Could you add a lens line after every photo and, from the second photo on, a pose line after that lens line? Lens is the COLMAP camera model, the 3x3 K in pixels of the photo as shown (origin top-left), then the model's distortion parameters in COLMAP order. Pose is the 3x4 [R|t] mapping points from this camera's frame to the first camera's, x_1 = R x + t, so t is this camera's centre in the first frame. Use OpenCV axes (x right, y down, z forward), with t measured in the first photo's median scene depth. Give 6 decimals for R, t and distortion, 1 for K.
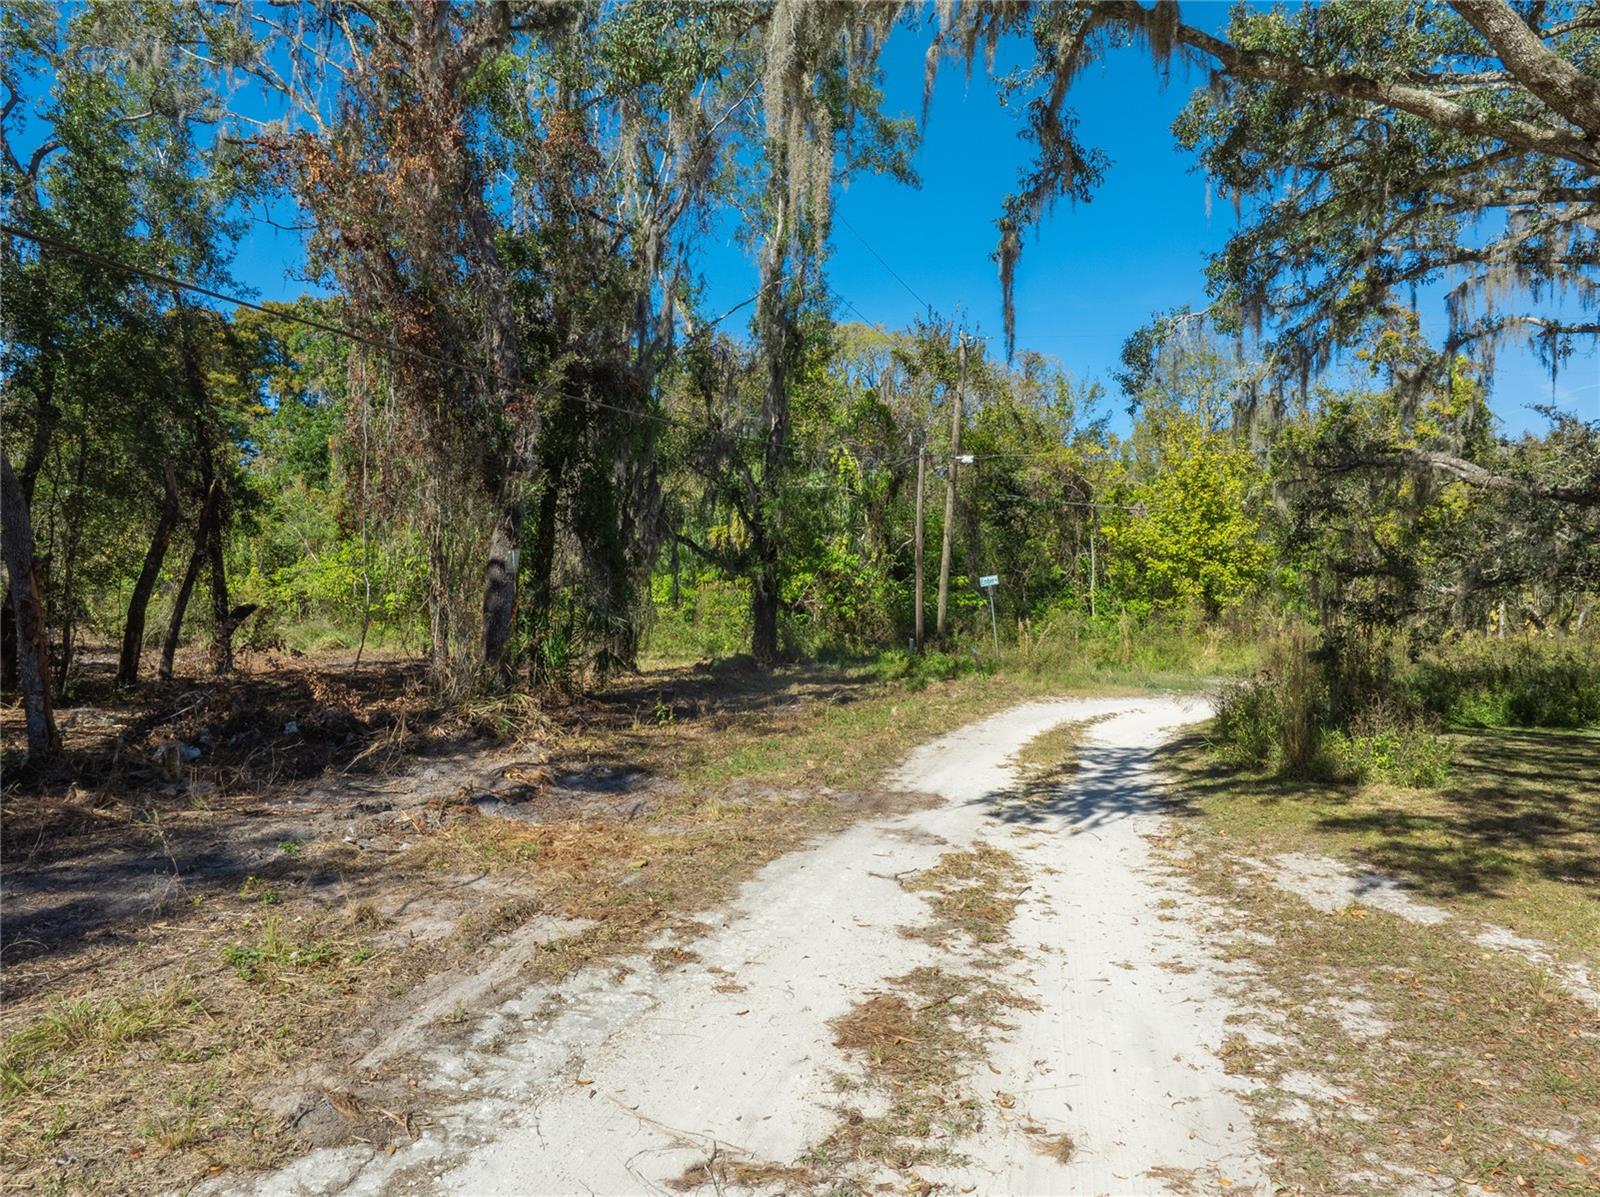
lens RADIAL K [[1121.8, 0, 799.2], [0, 1121.8, 600.8], [0, 0, 1]] dist [-0.003834, -0.001217]
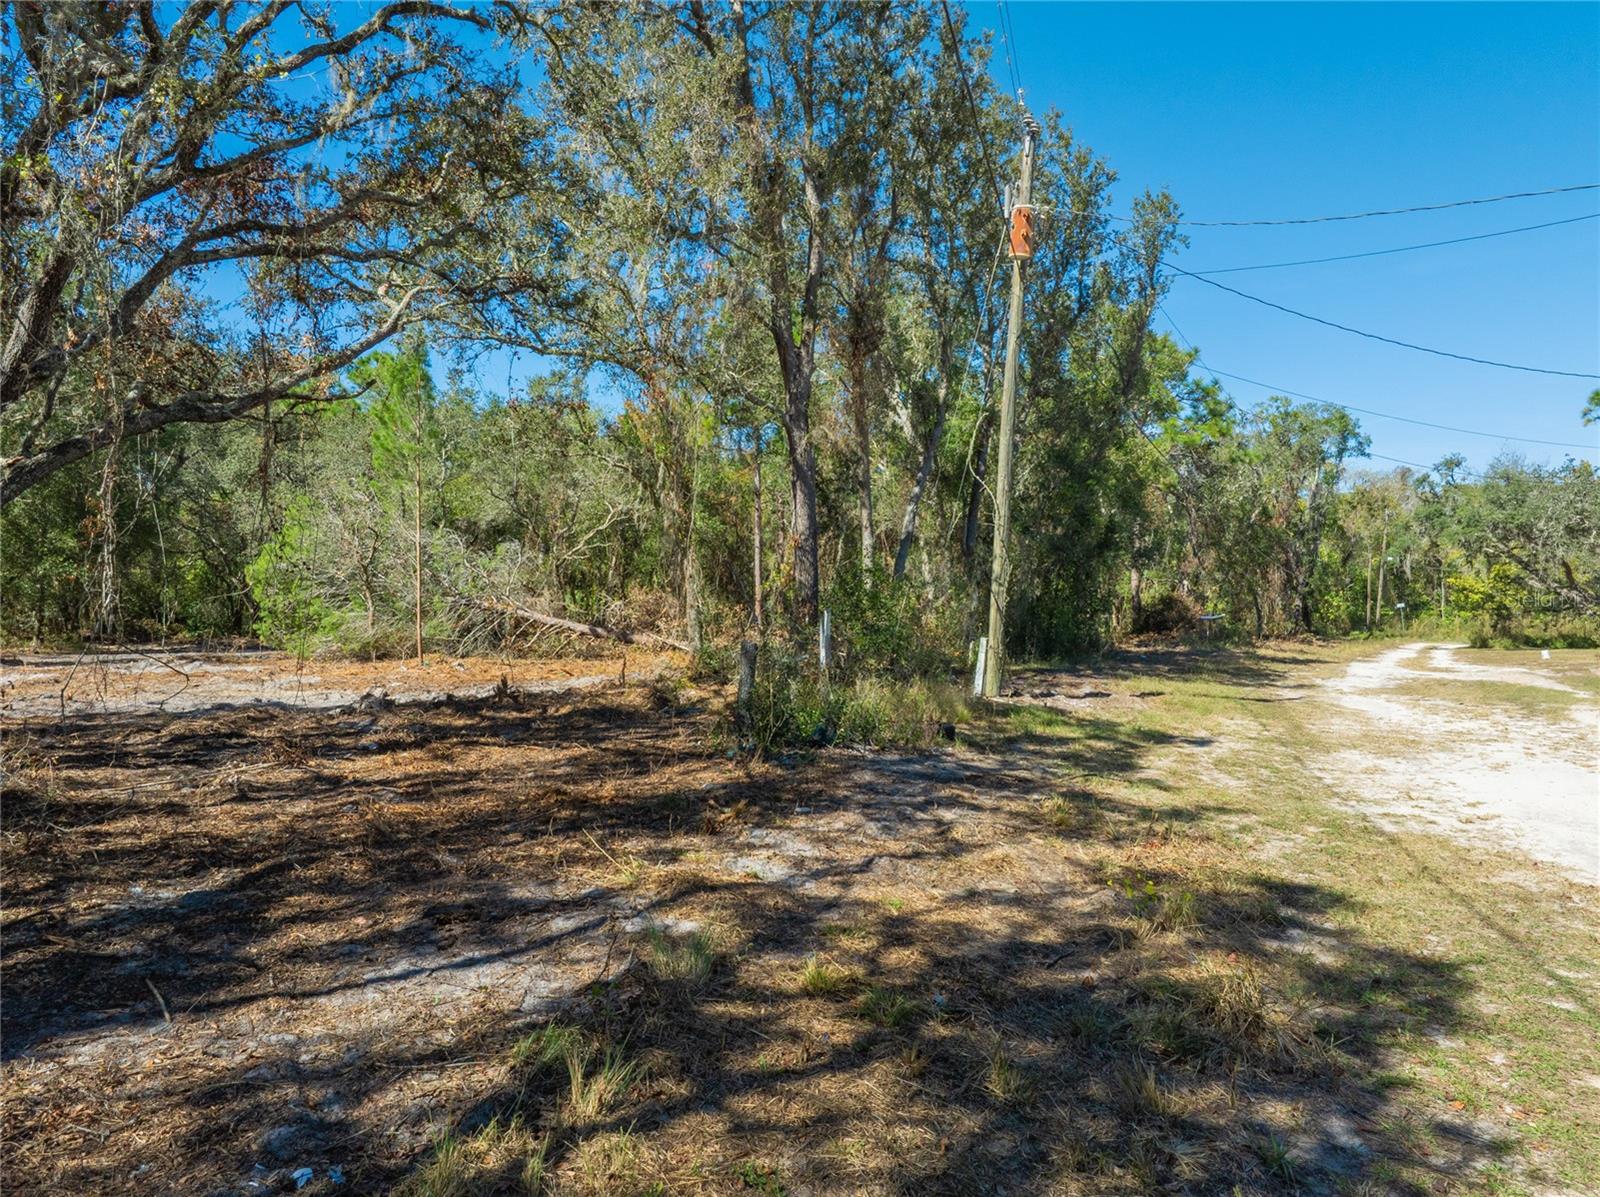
lens RADIAL K [[1121.8, 0, 801.3], [0, 1121.8, 599.9], [0, 0, 1]] dist [-0.003834, -0.001217]
pose [[0.965293, -0.001459, -0.261163, -0.393364], [0.000820, 0.999996, -0.002555, -0.018833], [0.261166, 0.002252, 0.965291, -1.504734]]
